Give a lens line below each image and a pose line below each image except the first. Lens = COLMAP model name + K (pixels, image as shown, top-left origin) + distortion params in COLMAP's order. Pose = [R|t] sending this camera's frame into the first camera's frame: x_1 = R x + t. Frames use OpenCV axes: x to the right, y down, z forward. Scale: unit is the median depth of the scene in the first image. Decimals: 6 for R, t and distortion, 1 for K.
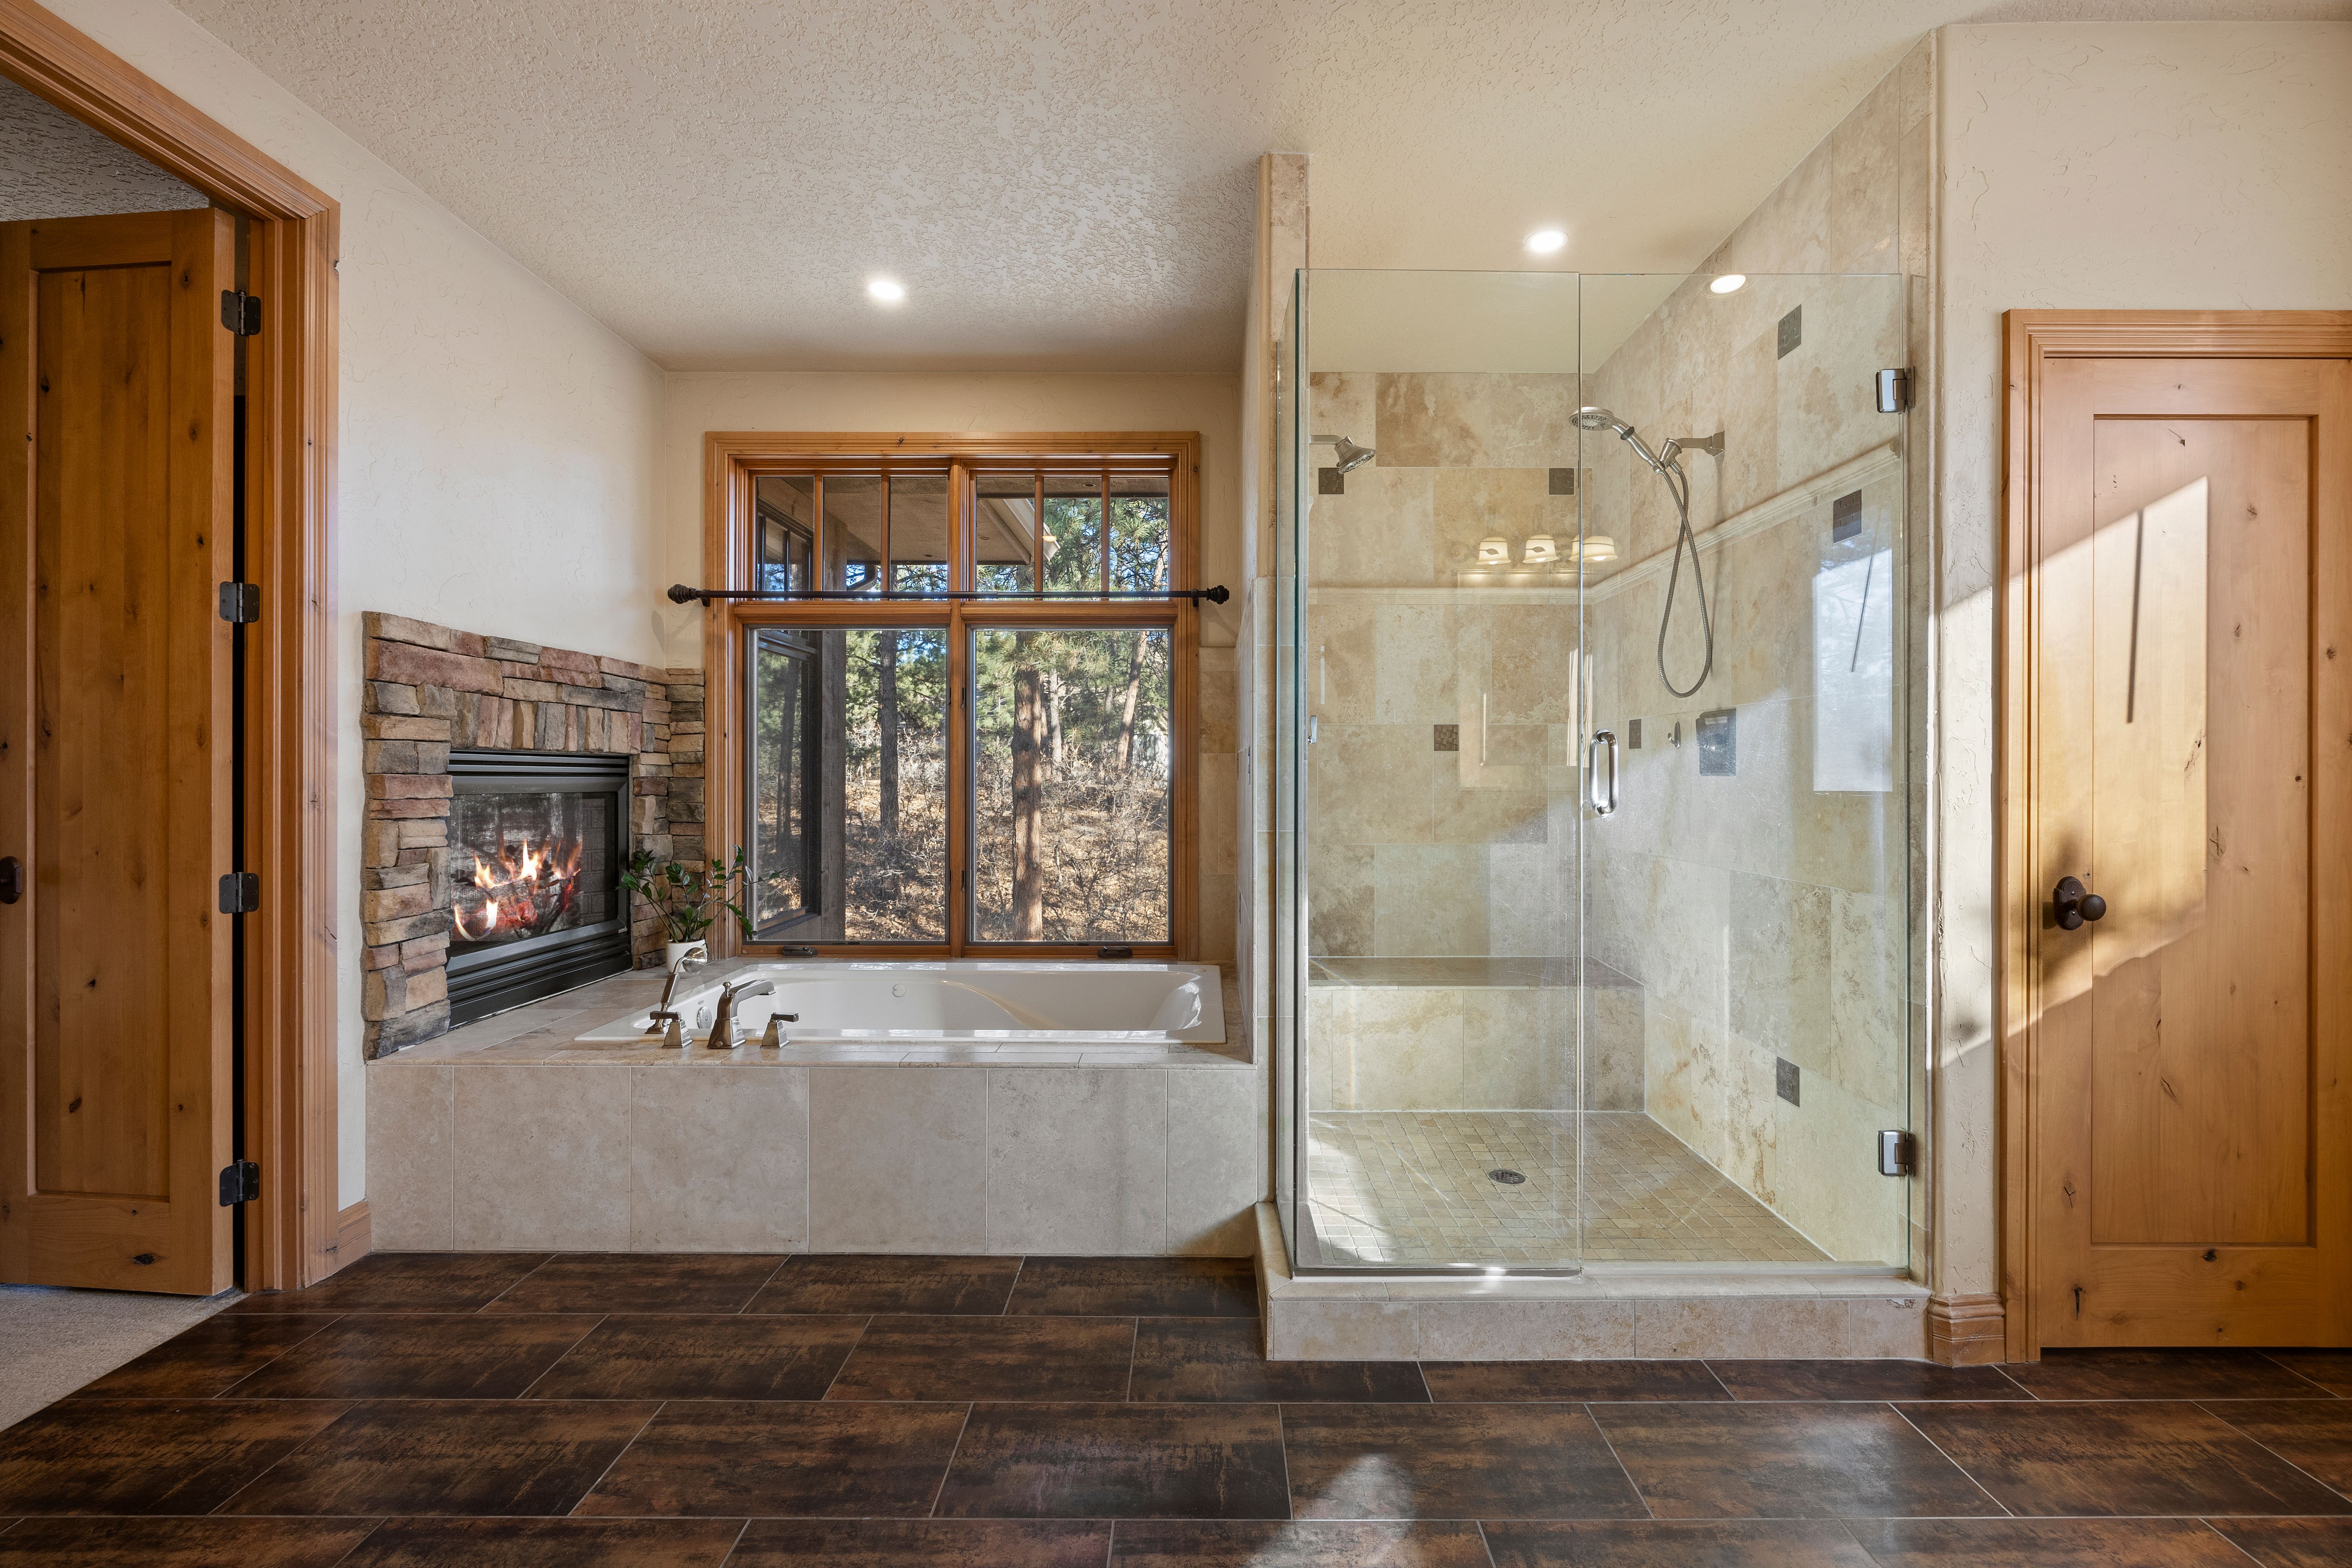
lens RADIAL K [[994.4, 0, 1178.3], [0, 994.4, 772.9], [0, 0, 1]] dist [-0.004157, 0.000002]
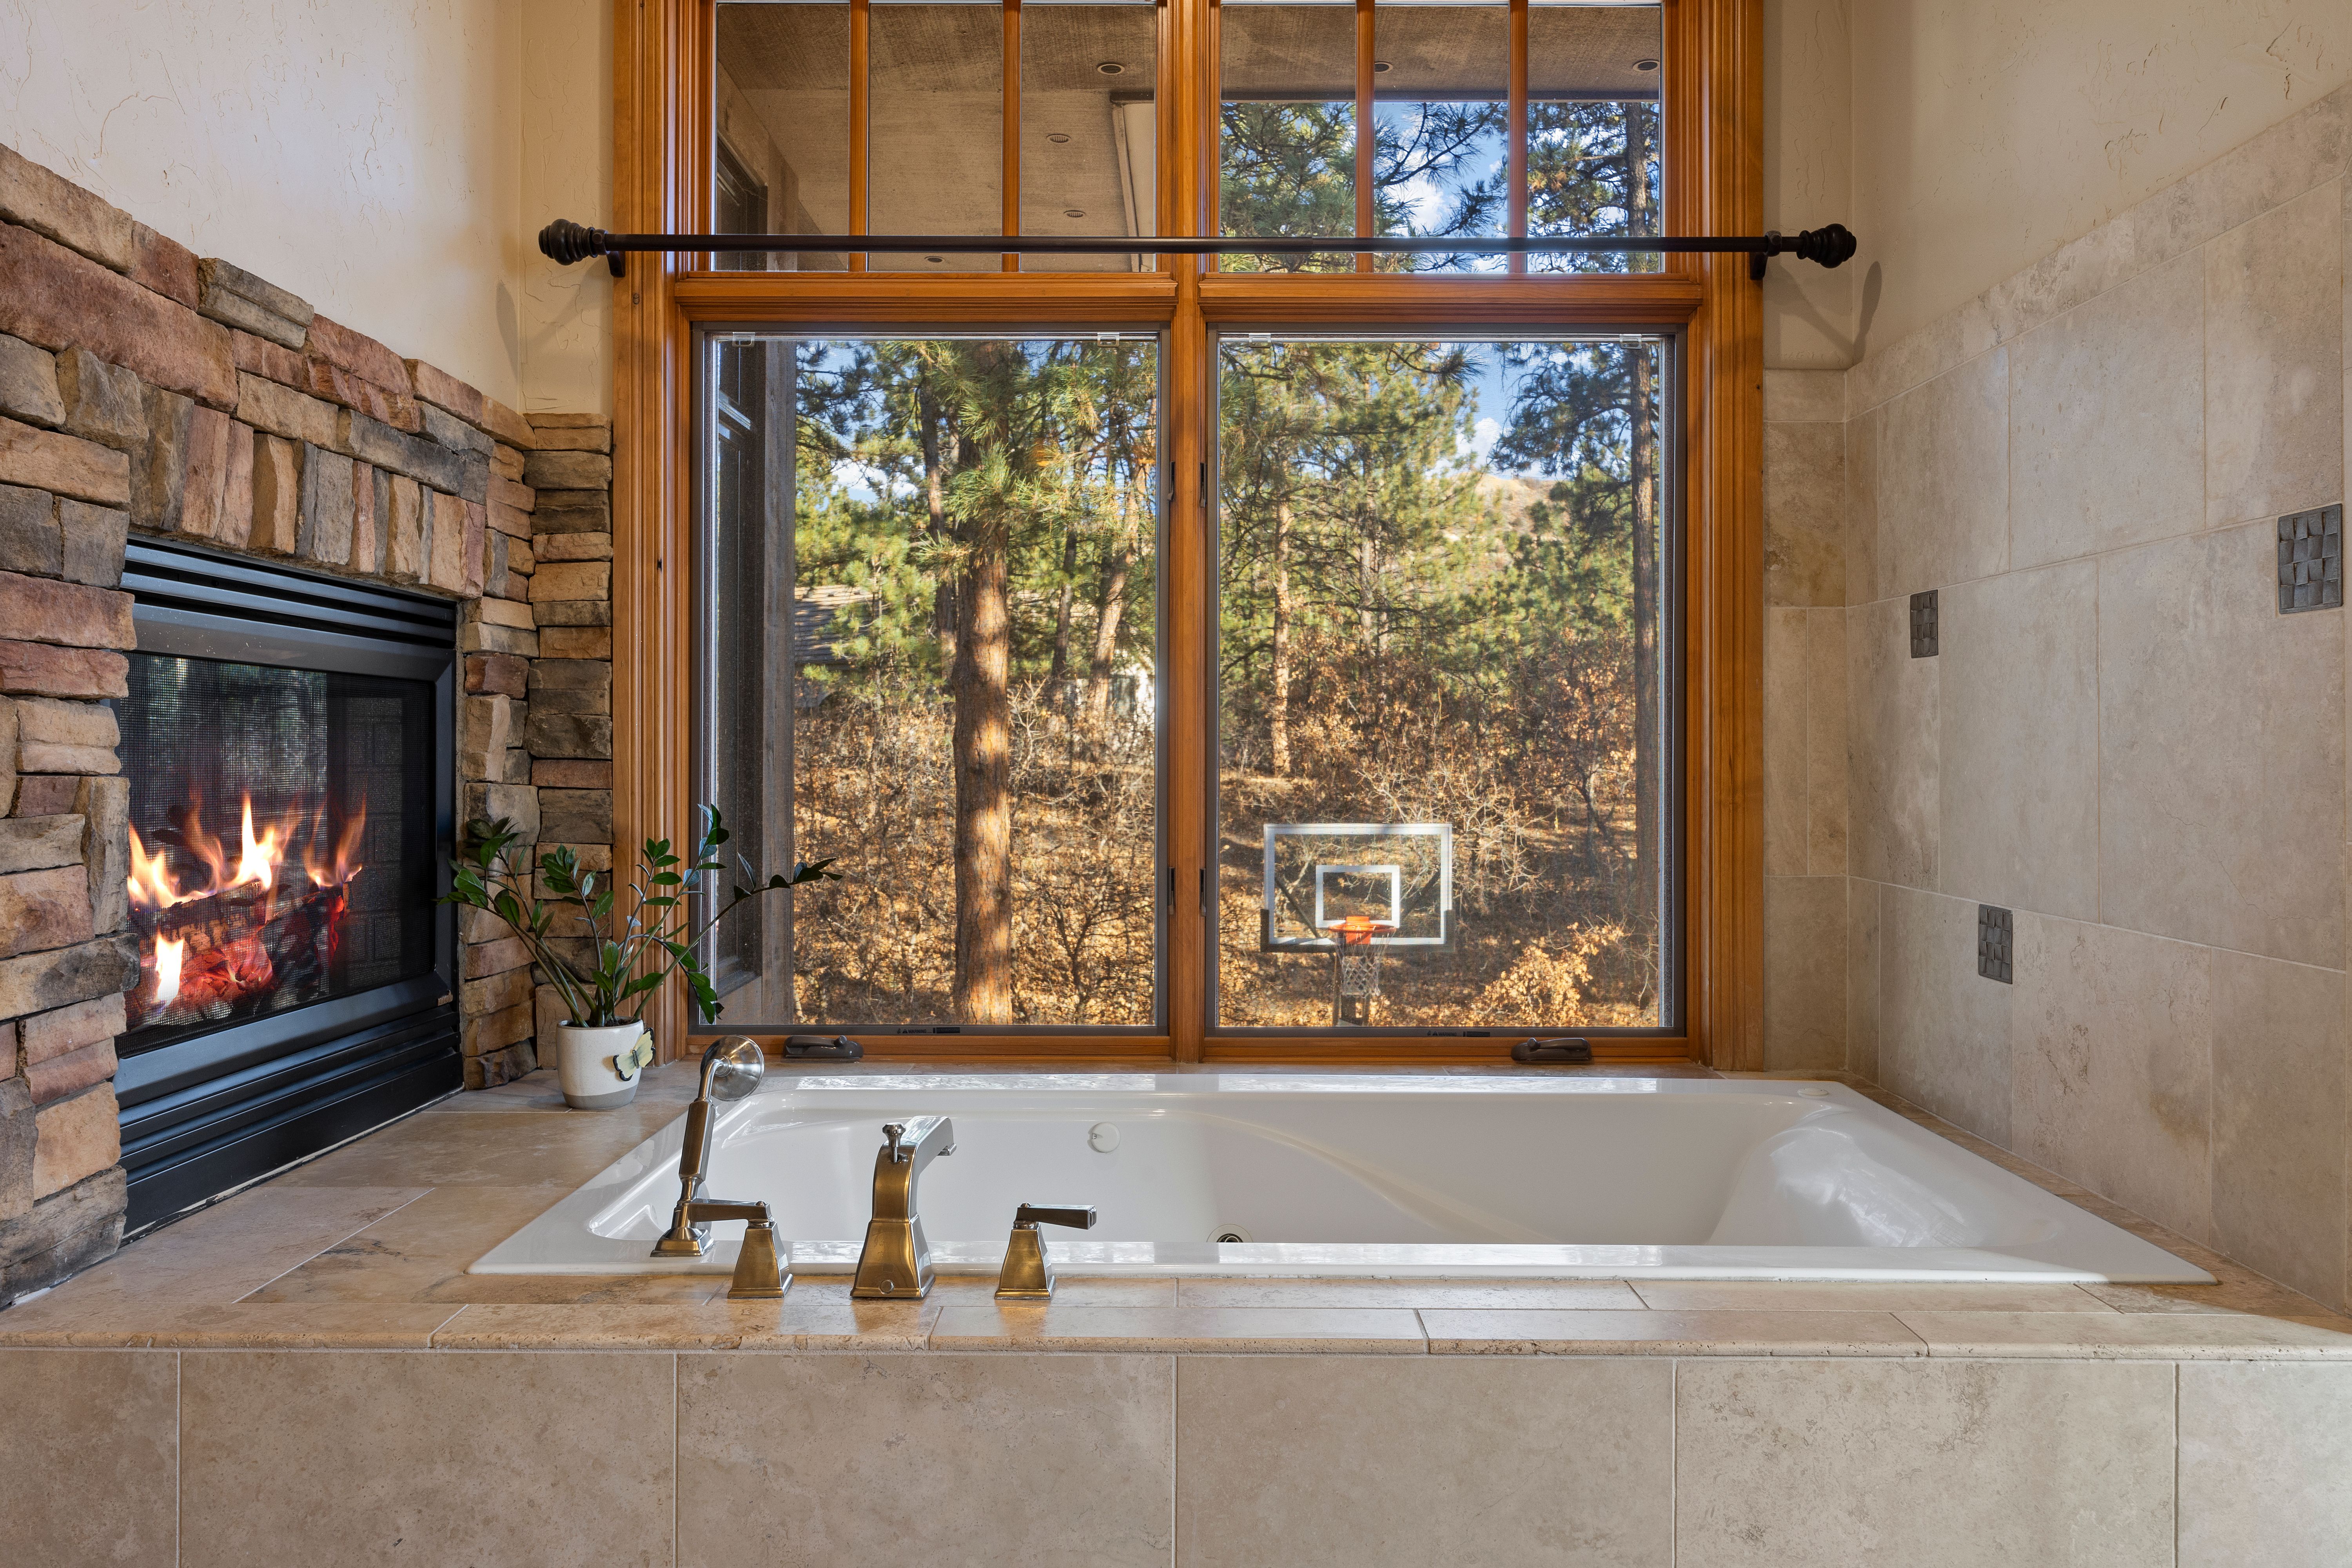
lens RADIAL K [[1737.2, 0, 1224.3], [0, 1737.2, 746.3], [0, 0, 1]] dist [0.001874, -0.004357]
pose [[0.999381, 0.007915, 0.034264, -0.303452], [-0.007951, 0.999968, 0.000921, 0.054513], [-0.034255, -0.001193, 0.999412, 0.280383]]
